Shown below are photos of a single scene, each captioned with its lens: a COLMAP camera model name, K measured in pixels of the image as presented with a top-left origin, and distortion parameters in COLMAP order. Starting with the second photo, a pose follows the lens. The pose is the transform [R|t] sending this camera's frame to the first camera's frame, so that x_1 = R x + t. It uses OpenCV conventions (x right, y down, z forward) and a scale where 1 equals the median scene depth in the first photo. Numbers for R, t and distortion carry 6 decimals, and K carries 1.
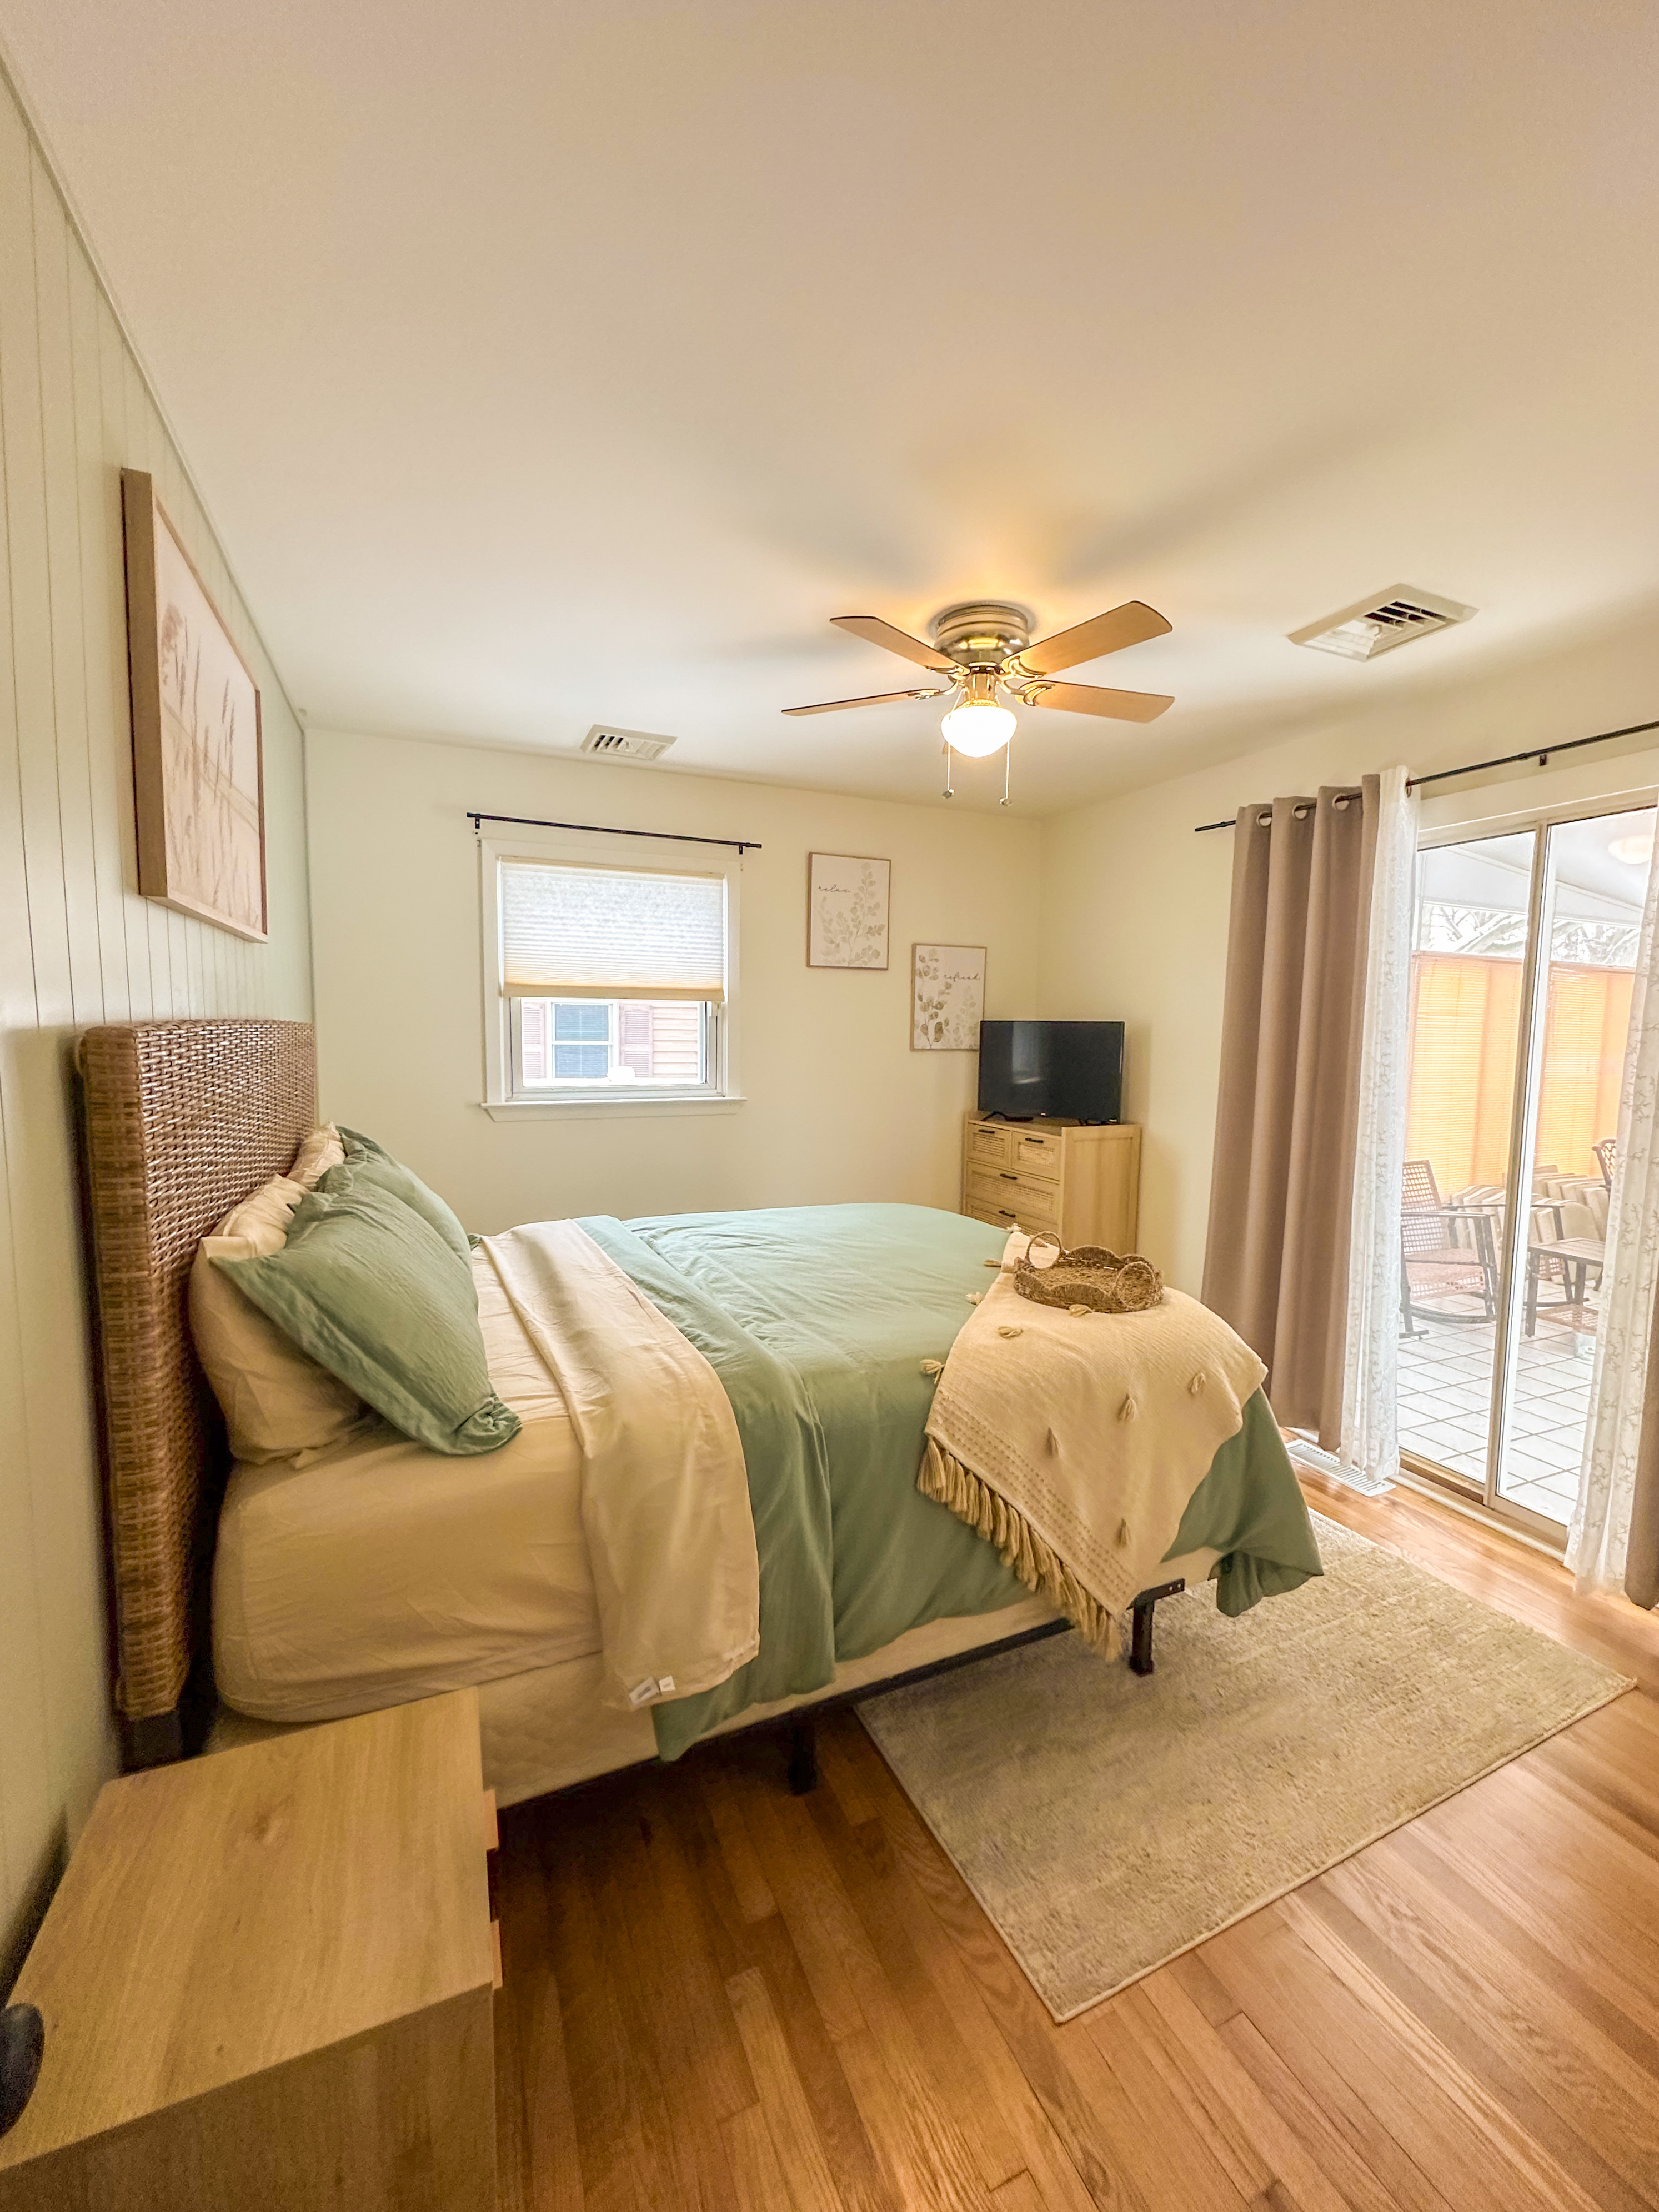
lens RADIAL K [[909.2, 0, 829.5], [0, 909.2, 1106.0], [0, 0, 1]] dist [-0.001234, -0.000333]
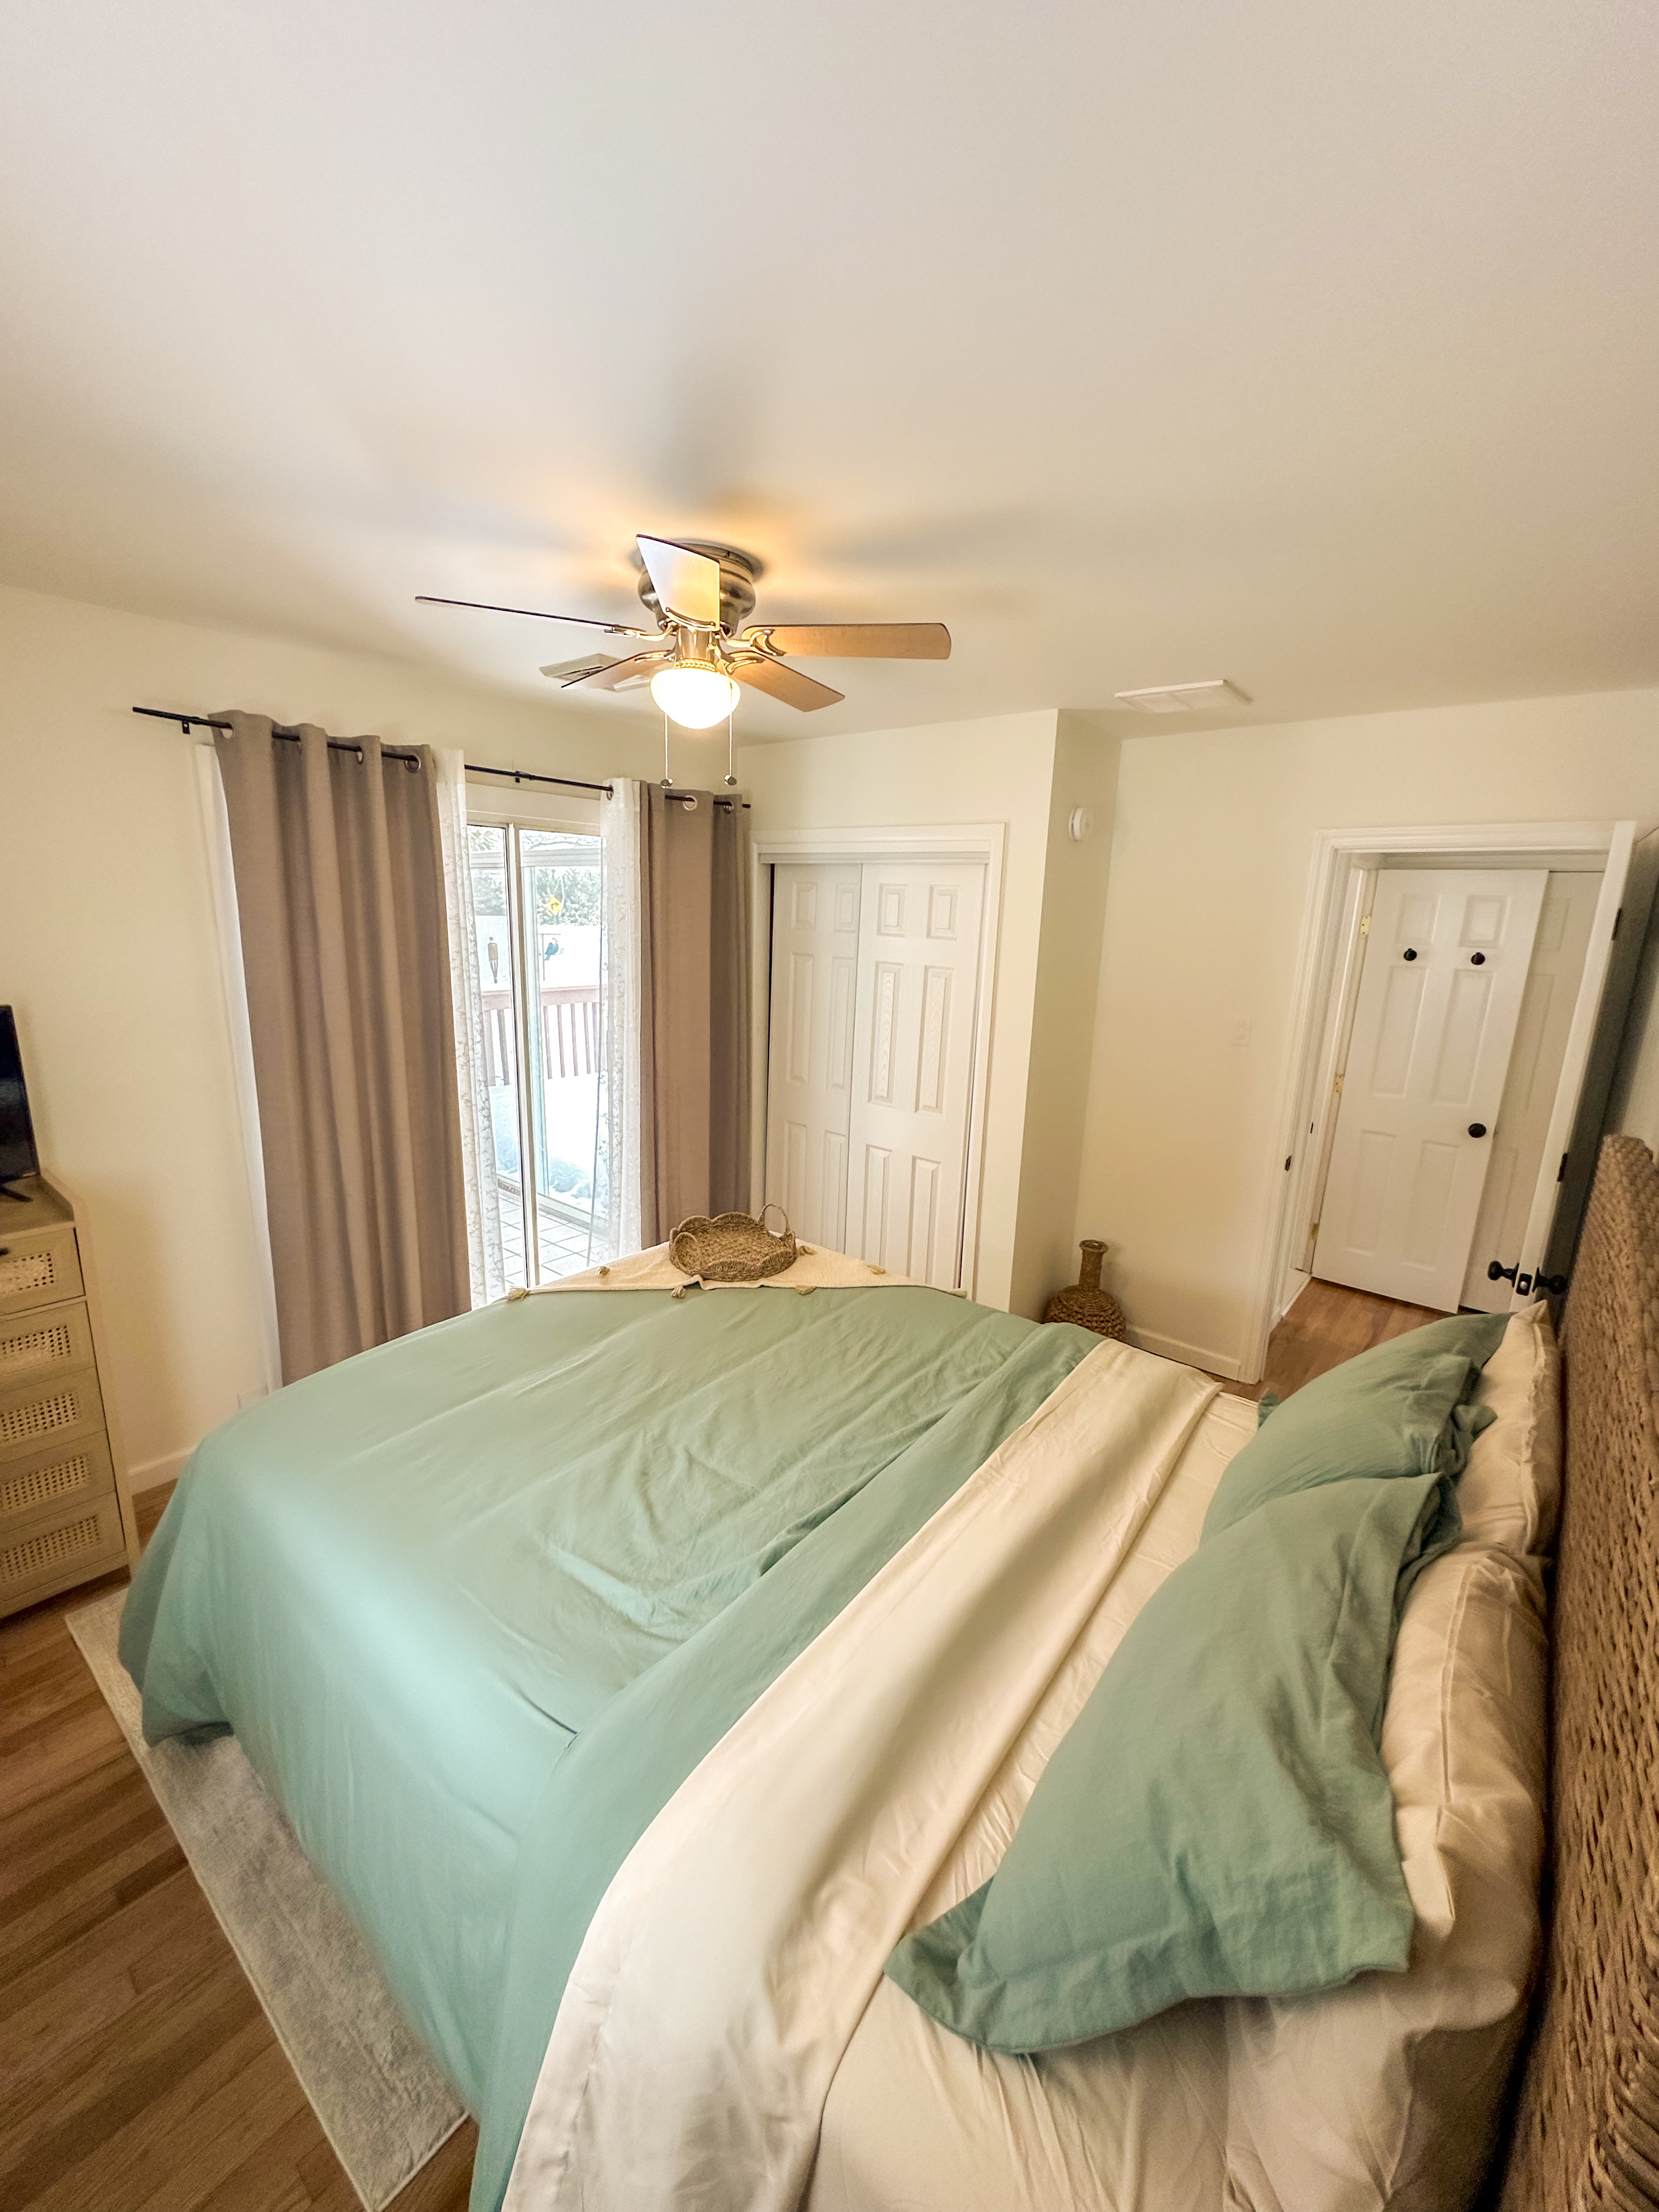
lens RADIAL K [[909.2, 0, 829.5], [0, 909.2, 1106.0], [0, 0, 1]] dist [-0.001234, -0.000333]
pose [[-0.449218, -0.214023, 0.867408, -0.669554], [0.044427, 0.964331, 0.260945, -0.251695], [-0.892317, 0.155757, -0.423686, 1.254549]]
